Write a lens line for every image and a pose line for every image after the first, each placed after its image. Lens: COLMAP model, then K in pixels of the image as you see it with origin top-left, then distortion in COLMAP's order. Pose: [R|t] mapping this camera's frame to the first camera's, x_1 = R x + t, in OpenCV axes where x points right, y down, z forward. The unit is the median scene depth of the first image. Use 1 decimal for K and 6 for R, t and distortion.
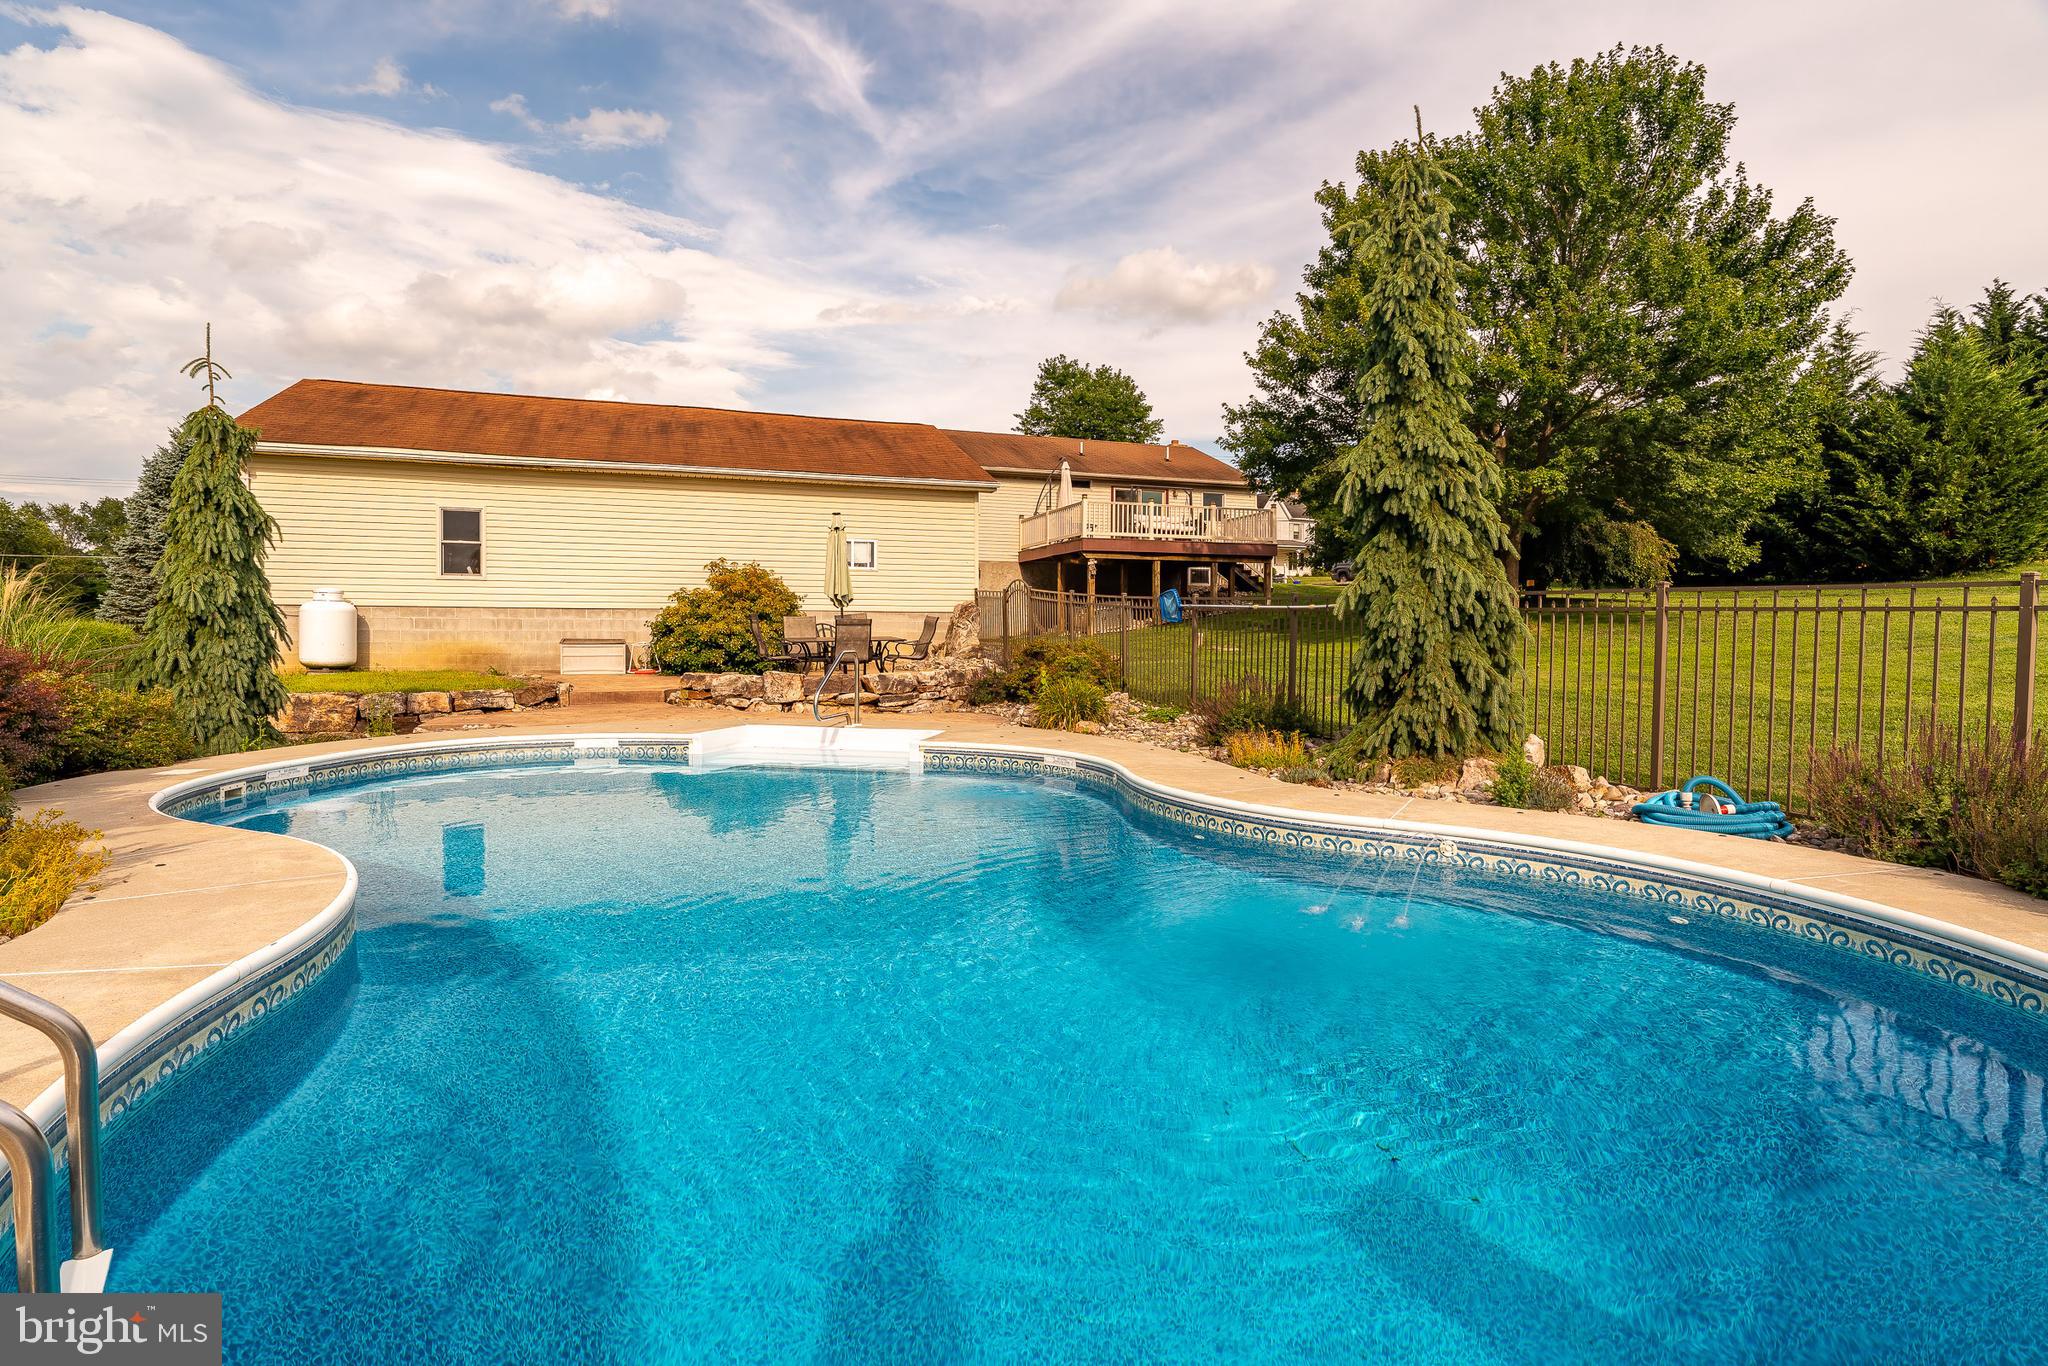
lens RADIAL K [[985.4, 0, 1017.4], [0, 985.4, 682.0], [0, 0, 1]] dist [-0.001669, -0.000041]
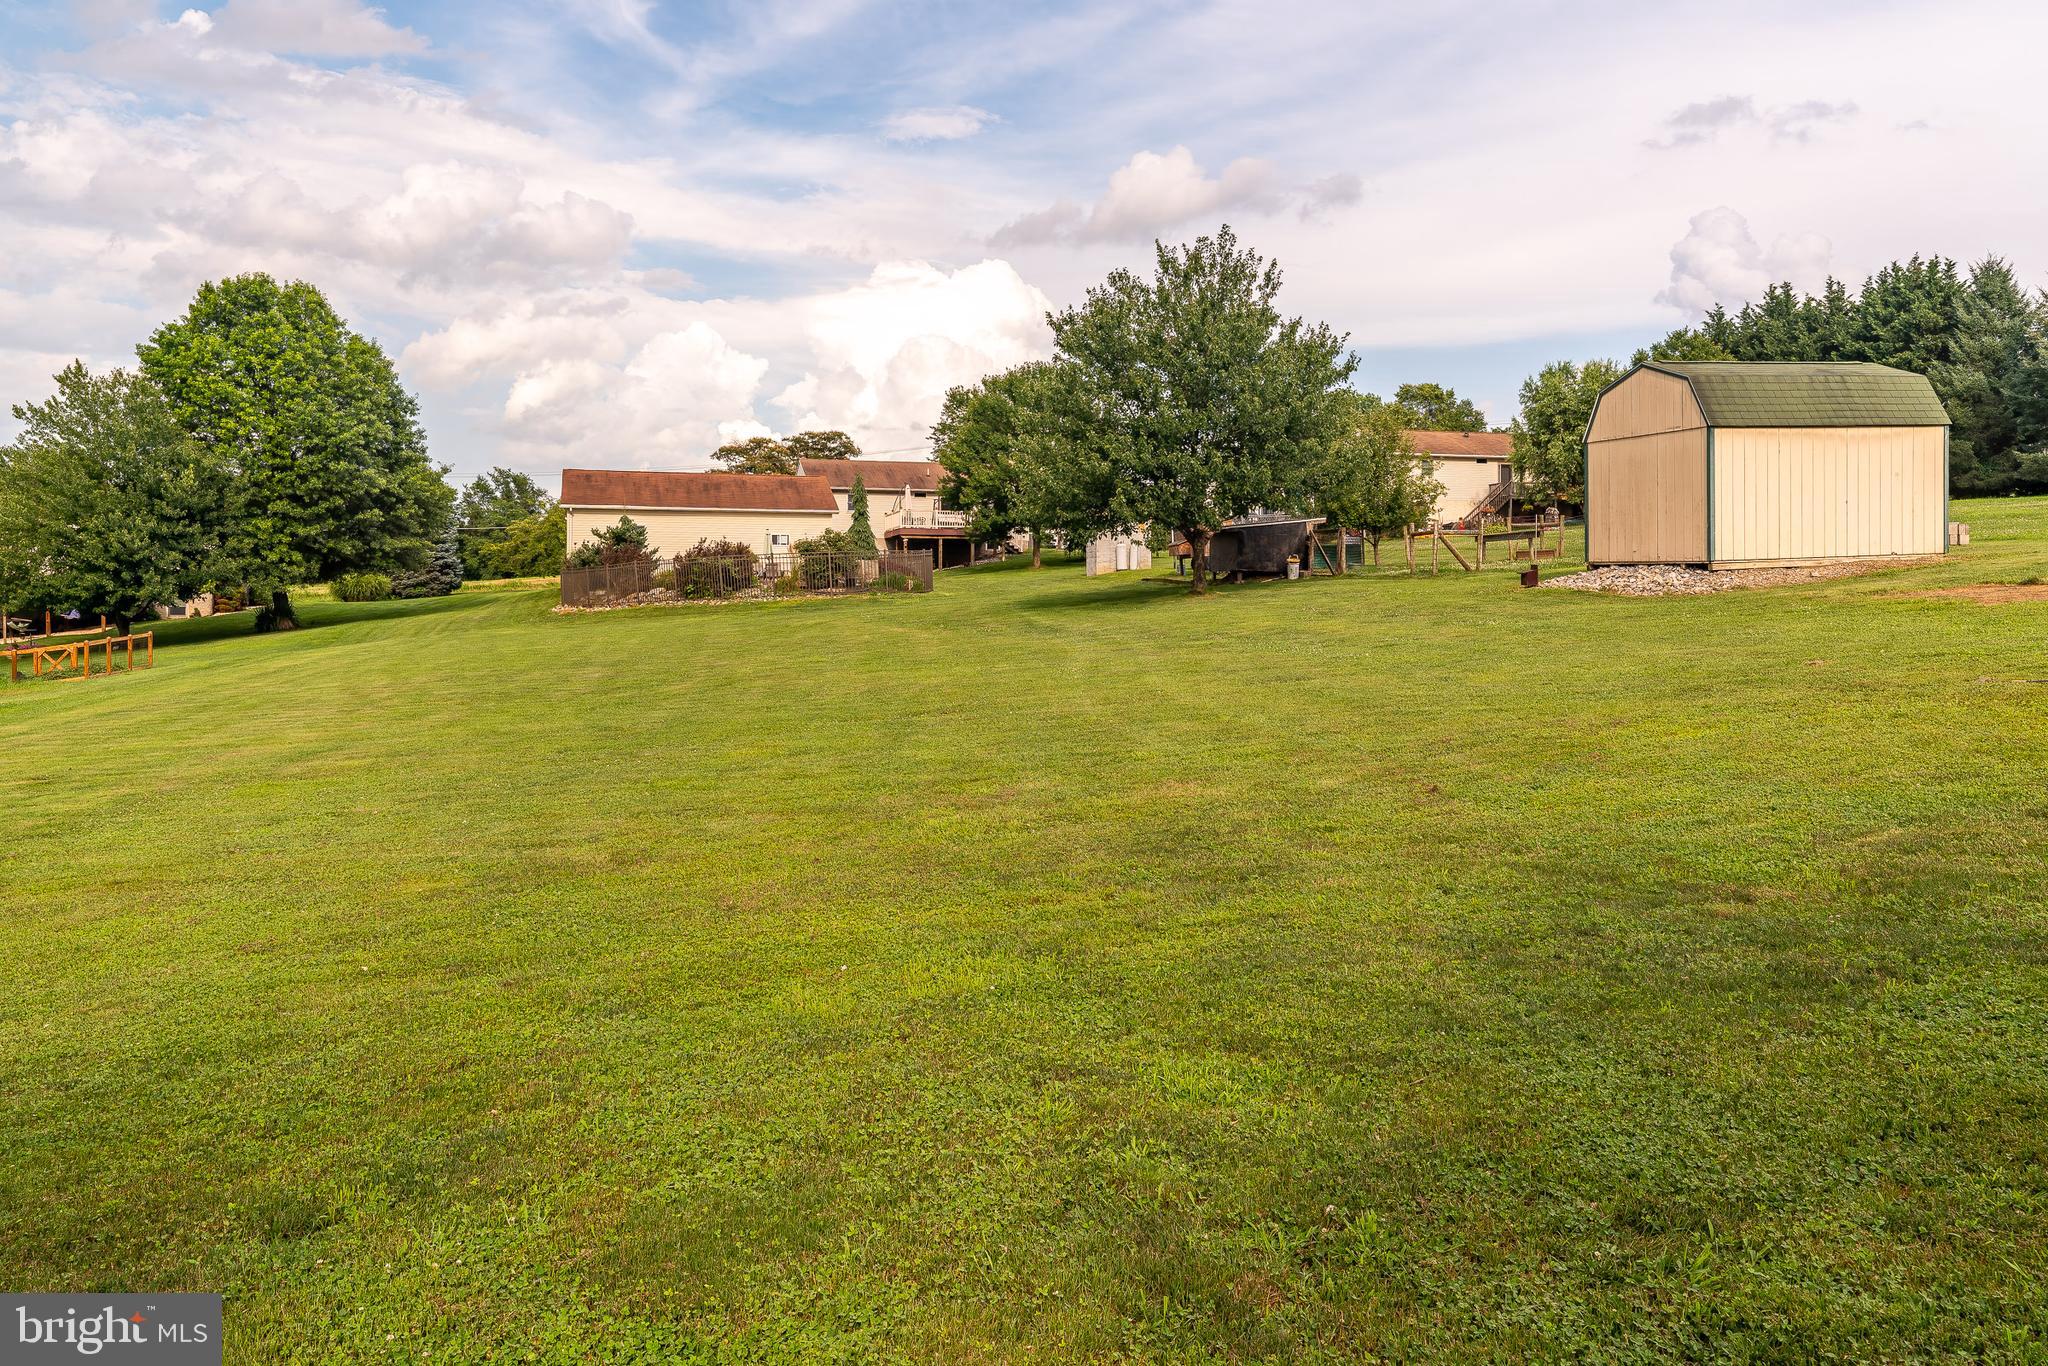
lens RADIAL K [[1553.7, 0, 1020.6], [0, 1553.7, 686.1], [0, 0, 1]] dist [0.001825, 0.004869]
pose [[0.995434, 0.005613, -0.095285, 0.542984], [-0.005763, 0.999983, -0.001302, 0.161329], [0.095276, 0.001845, 0.995449, -1.905907]]
